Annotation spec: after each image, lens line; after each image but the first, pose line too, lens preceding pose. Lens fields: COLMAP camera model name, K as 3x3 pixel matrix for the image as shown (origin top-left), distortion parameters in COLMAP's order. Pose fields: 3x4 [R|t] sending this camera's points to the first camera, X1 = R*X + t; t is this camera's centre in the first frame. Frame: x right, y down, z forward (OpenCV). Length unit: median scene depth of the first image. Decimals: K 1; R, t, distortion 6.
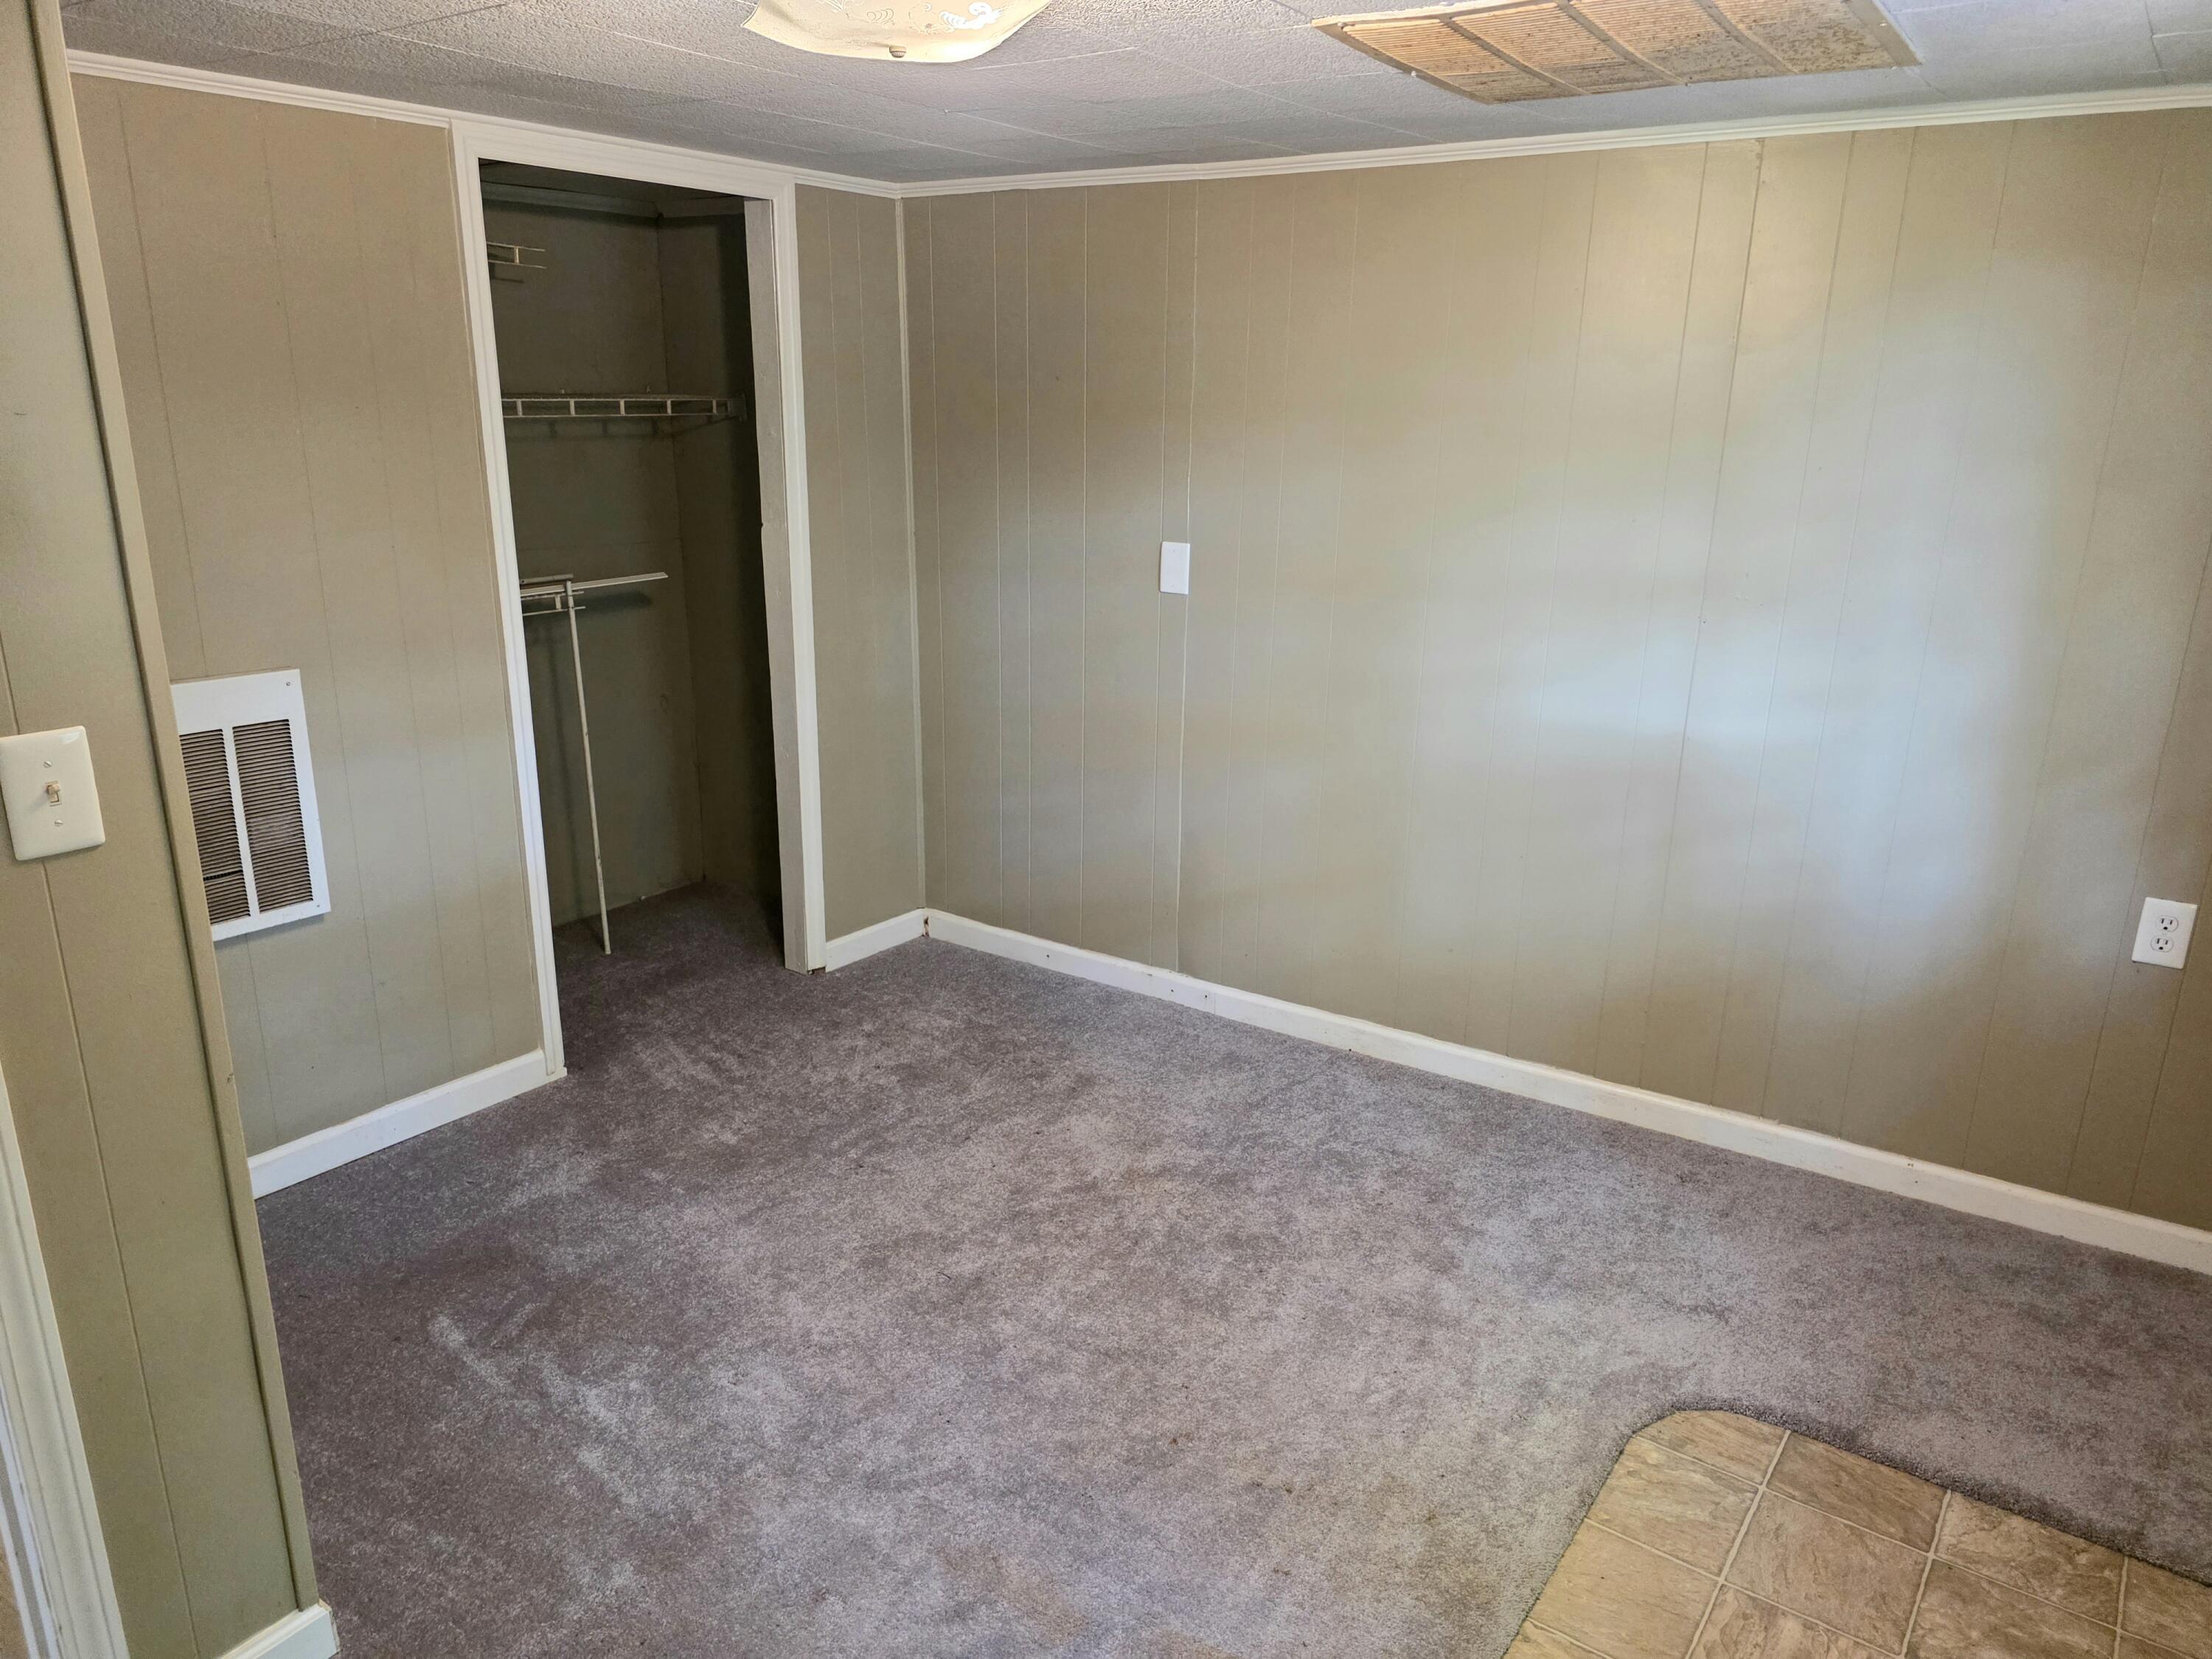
lens RADIAL K [[1493.7, 0, 1112.4], [0, 1493.7, 832.7], [0, 0, 1]] dist [0.034653, -0.033586]
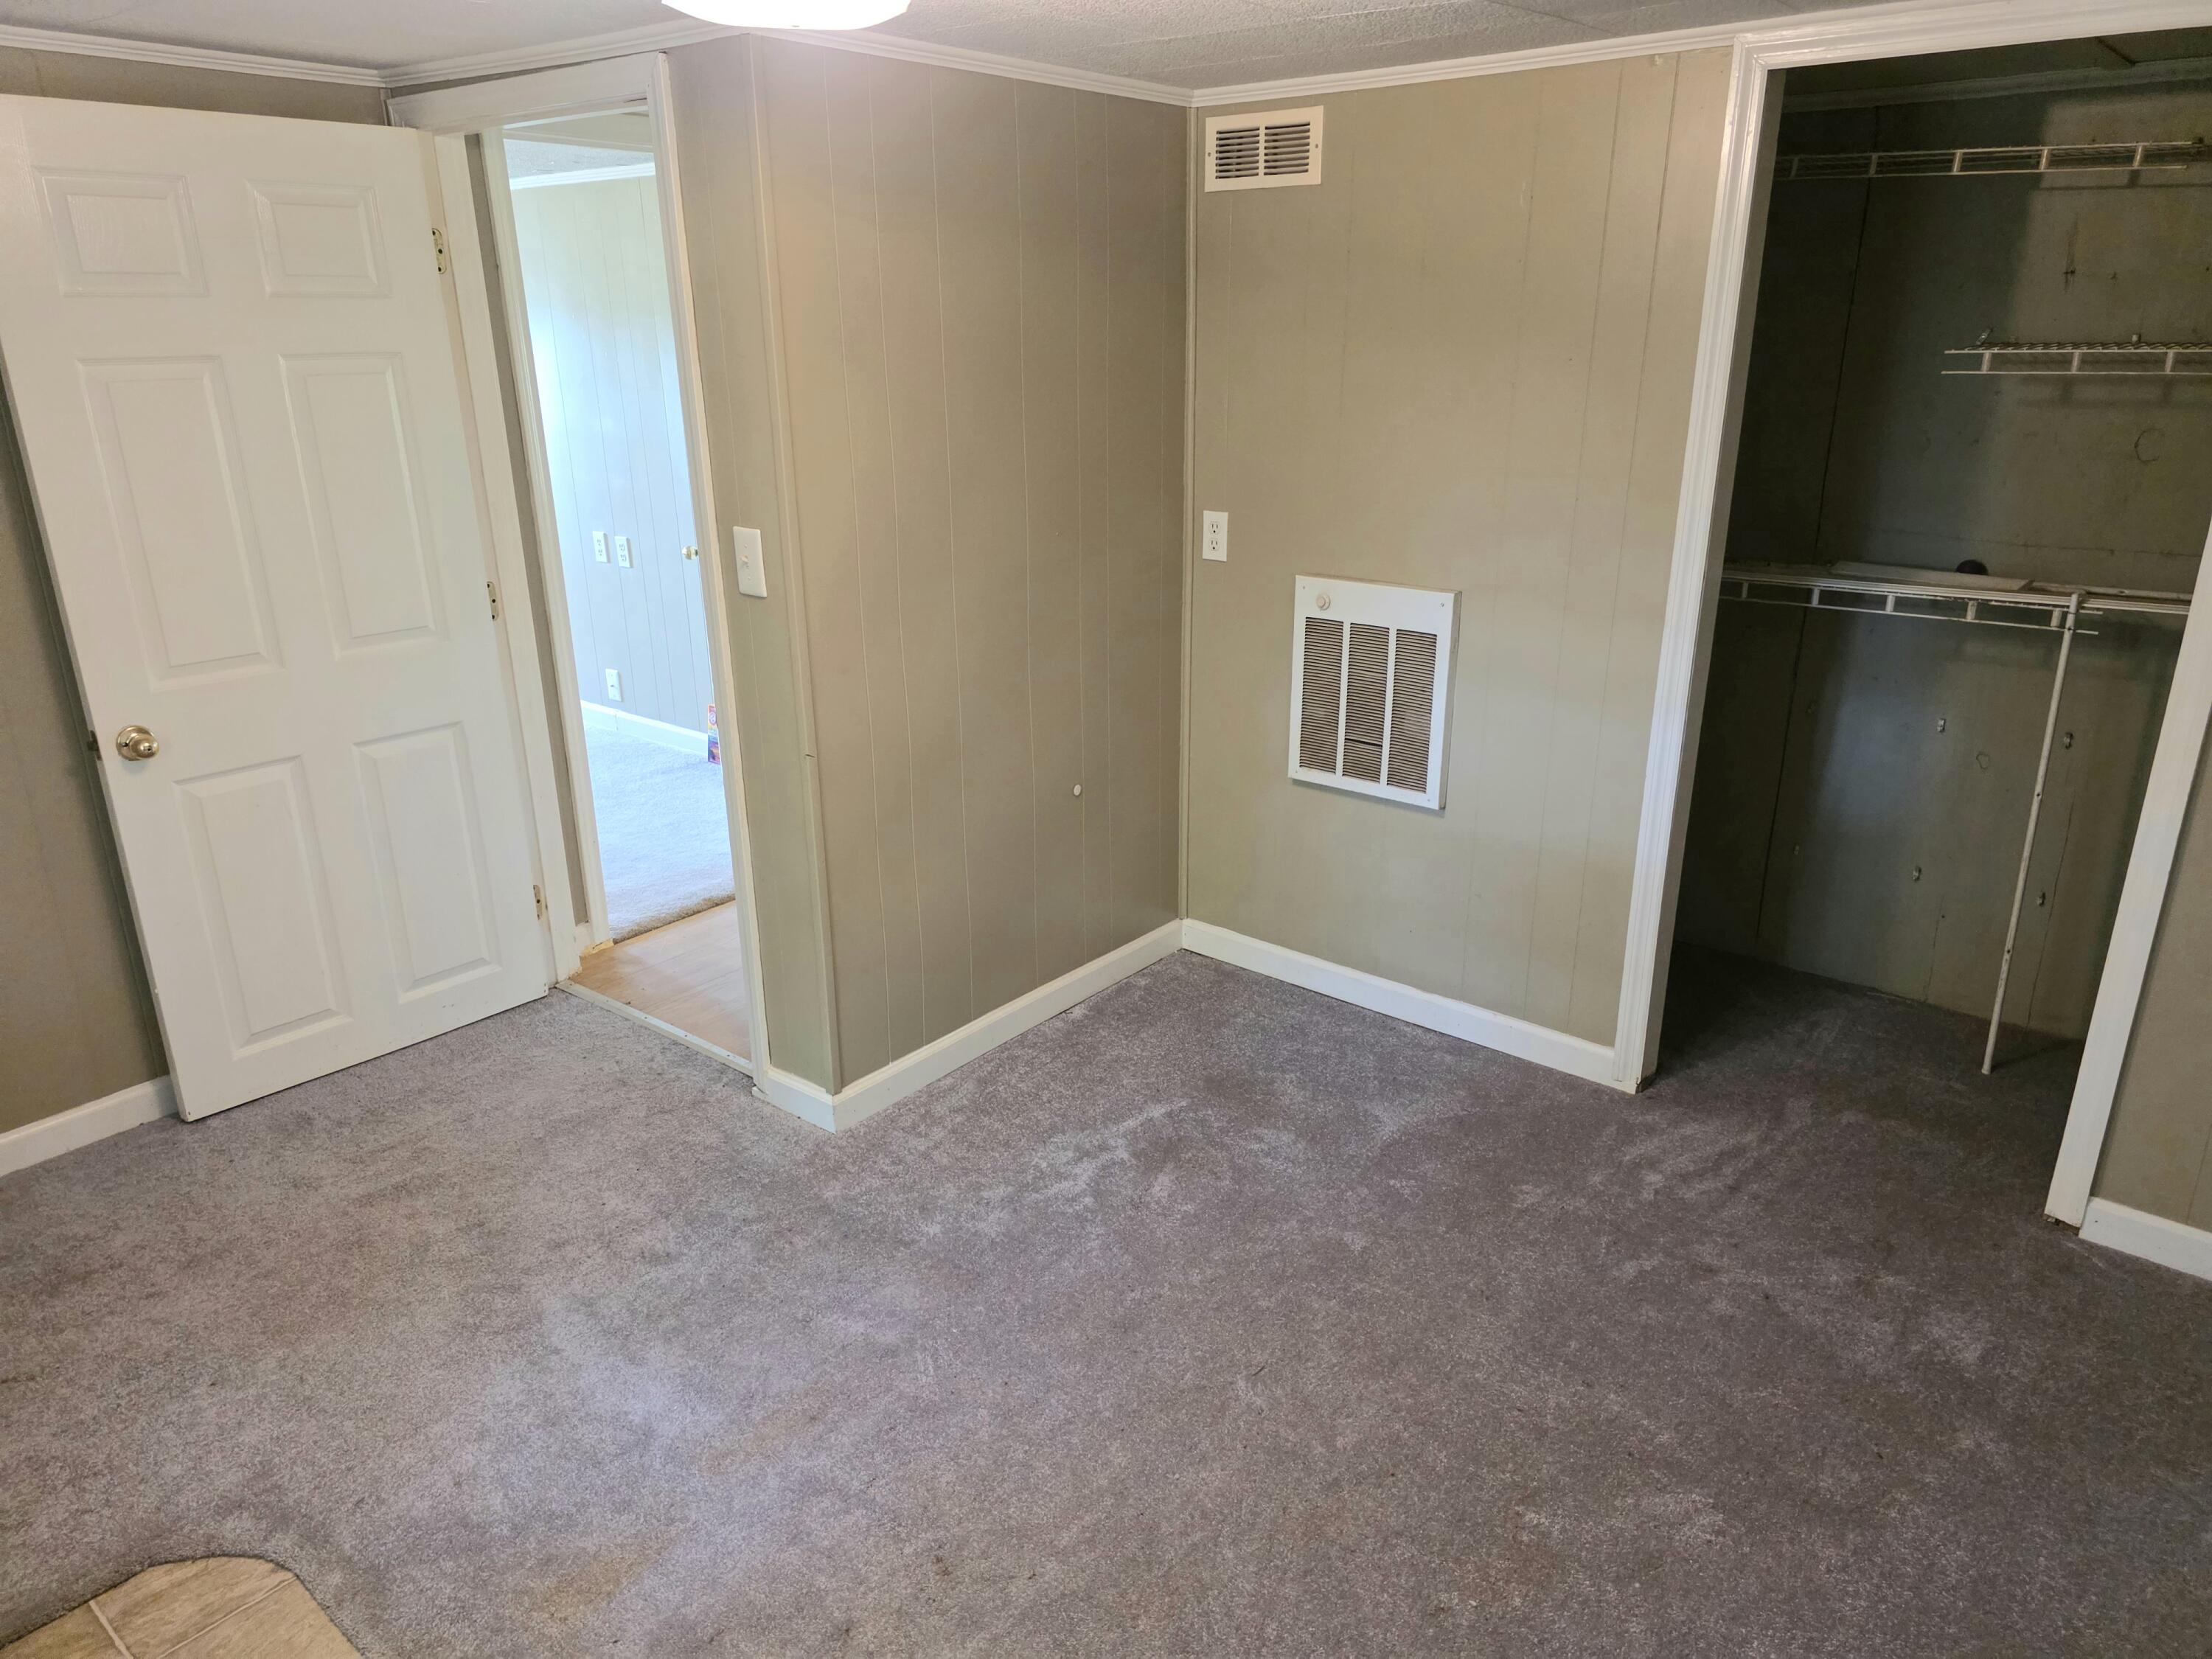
lens RADIAL K [[1493.7, 0, 1111.1], [0, 1493.7, 832.7], [0, 0, 1]] dist [0.034653, -0.033586]
pose [[-0.076820, 0.312176, -0.946913, 0.756520], [-0.276954, 0.905664, 0.321045, -0.298418], [0.957808, 0.286914, 0.016886, 0.995719]]
